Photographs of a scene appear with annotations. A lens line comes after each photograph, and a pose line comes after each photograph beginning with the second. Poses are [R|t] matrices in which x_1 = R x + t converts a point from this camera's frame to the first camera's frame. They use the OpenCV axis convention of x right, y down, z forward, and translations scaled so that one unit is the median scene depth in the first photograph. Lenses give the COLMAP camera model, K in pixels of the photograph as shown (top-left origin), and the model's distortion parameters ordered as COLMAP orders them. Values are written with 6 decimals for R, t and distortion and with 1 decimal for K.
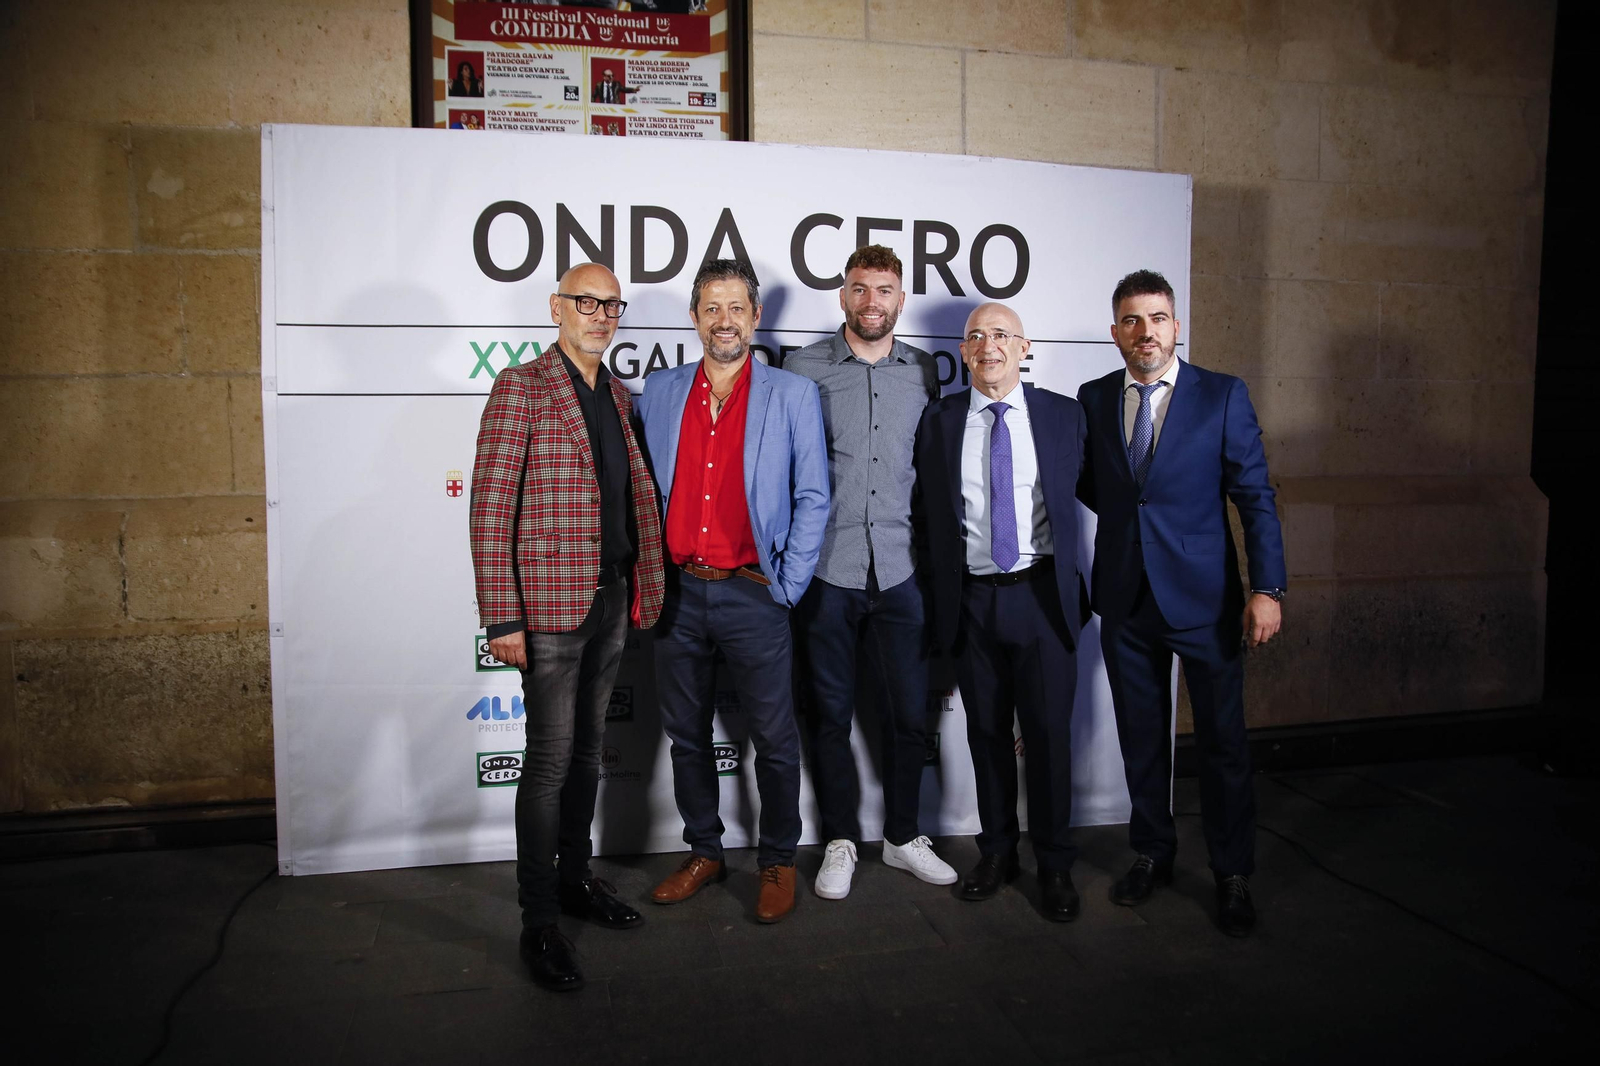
lens RADIAL K [[1229.0, 0, 792.7], [0, 1229.0, 536.0], [0, 0, 1]] dist [-0.084456, 0.111066]
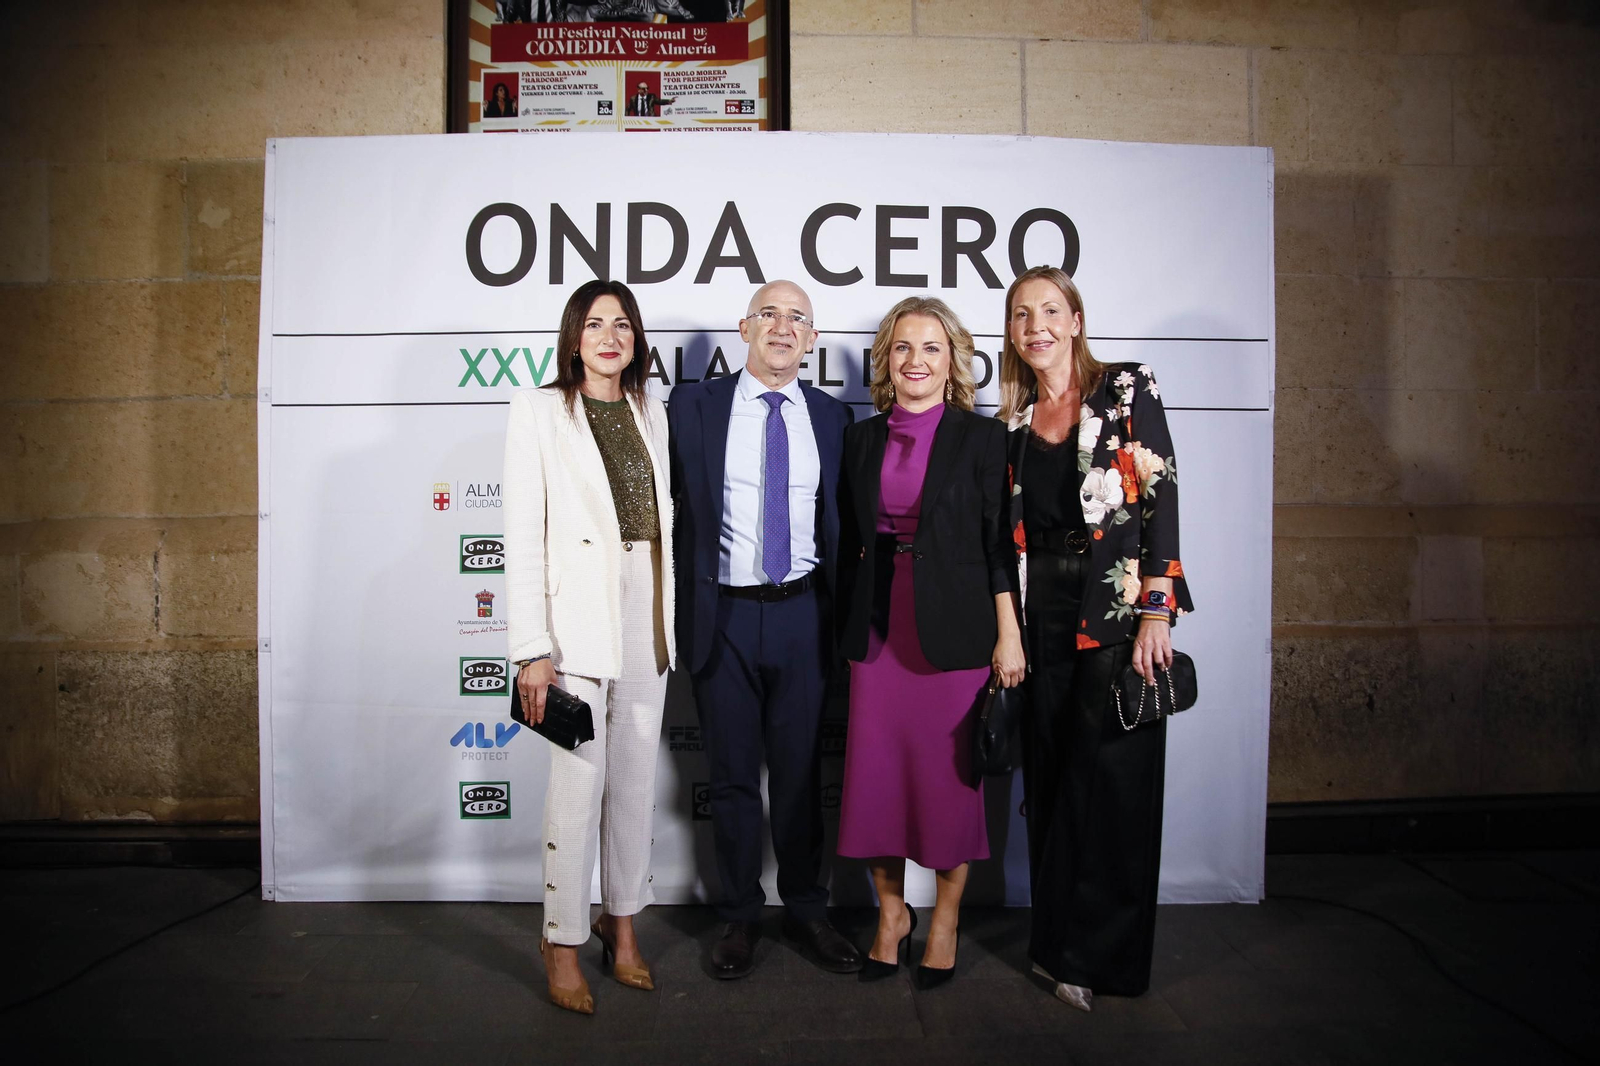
lens RADIAL K [[1152.2, 0, 792.0], [0, 1152.2, 531.0], [0, 0, 1]] dist [-0.101859, 0.079482]
pose [[0.980645, 0.001340, -0.195788, 0.145826], [-0.015164, 0.997493, -0.069125, 0.036427], [0.195204, 0.070756, 0.978207, 0.161600]]
